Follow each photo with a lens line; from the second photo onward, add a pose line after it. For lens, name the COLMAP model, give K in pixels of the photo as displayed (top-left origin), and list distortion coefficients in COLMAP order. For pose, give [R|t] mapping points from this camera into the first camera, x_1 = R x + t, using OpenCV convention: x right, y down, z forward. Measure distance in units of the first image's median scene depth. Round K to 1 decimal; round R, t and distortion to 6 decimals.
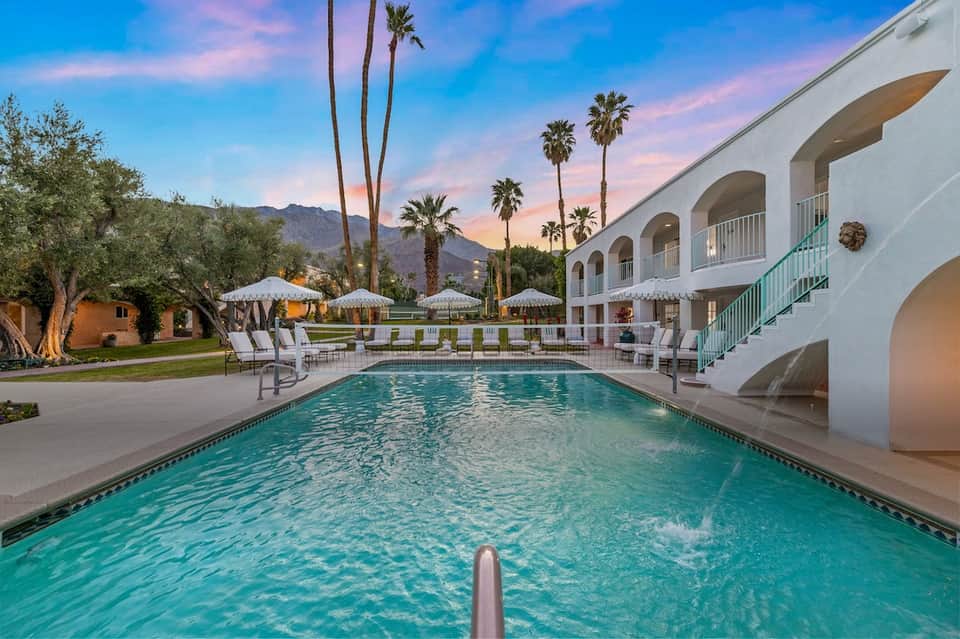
lens RADIAL K [[403.4, 0, 481.7], [0, 403.4, 320.3], [0, 0, 1]] dist [0.015678, -0.000016]
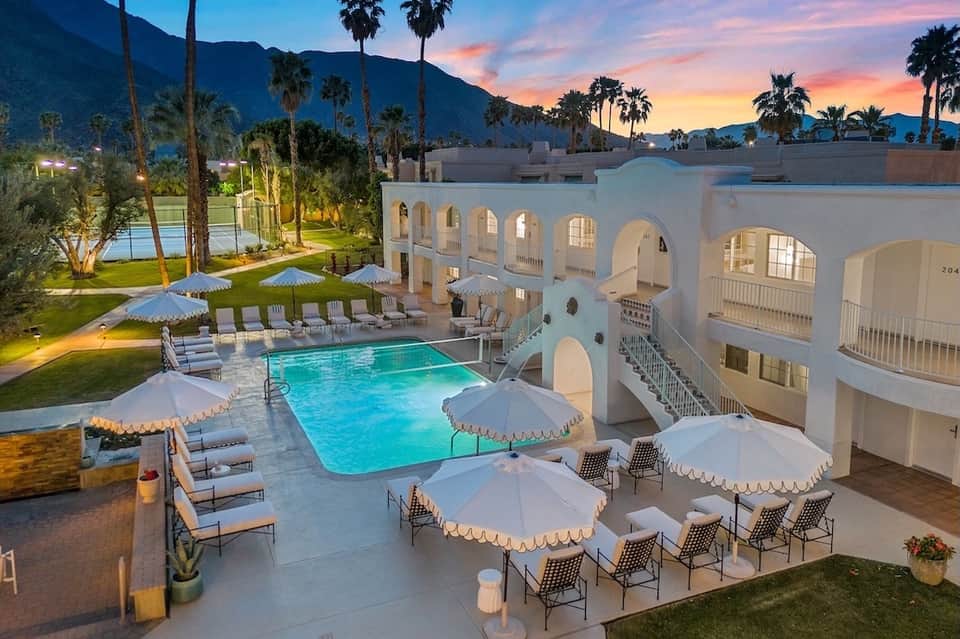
lens RADIAL K [[712.6, 0, 486.7], [0, 712.6, 315.1], [0, 0, 1]] dist [0.042764, -0.046749]
pose [[0.914612, -0.066575, 0.398813, -0.182732], [-0.008946, 0.982778, 0.184574, -0.152620], [-0.404233, -0.172381, 0.898265, -0.417965]]
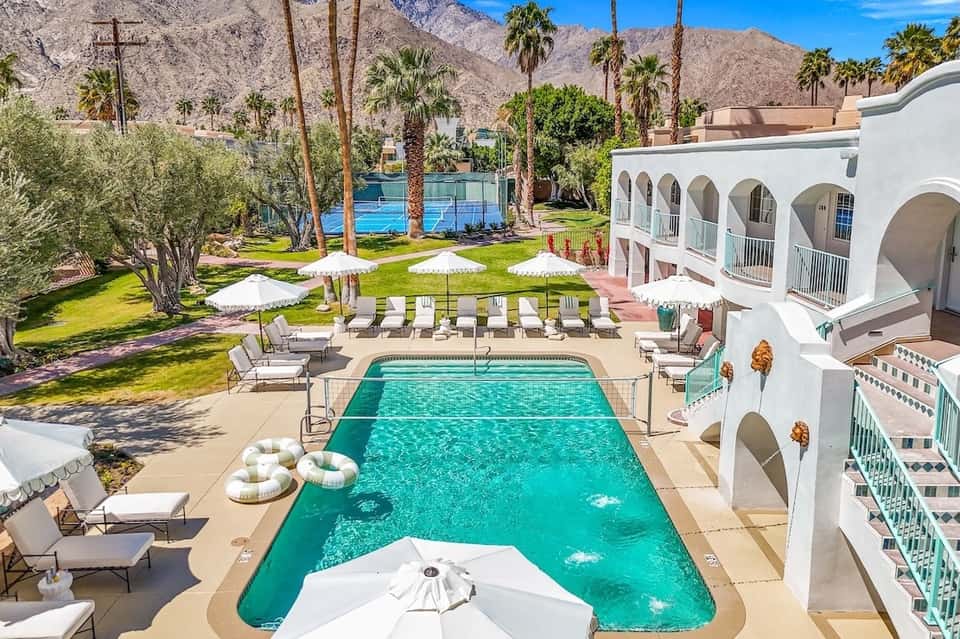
lens RADIAL K [[712.6, 0, 477.3], [0, 712.6, 308.6], [0, 0, 1]] dist [0.042764, -0.046749]
pose [[0.999794, 0.003393, -0.020029, 0.005908], [0.000752, 0.979100, 0.203378, -0.133864], [0.020301, -0.203351, 0.978895, -0.213829]]
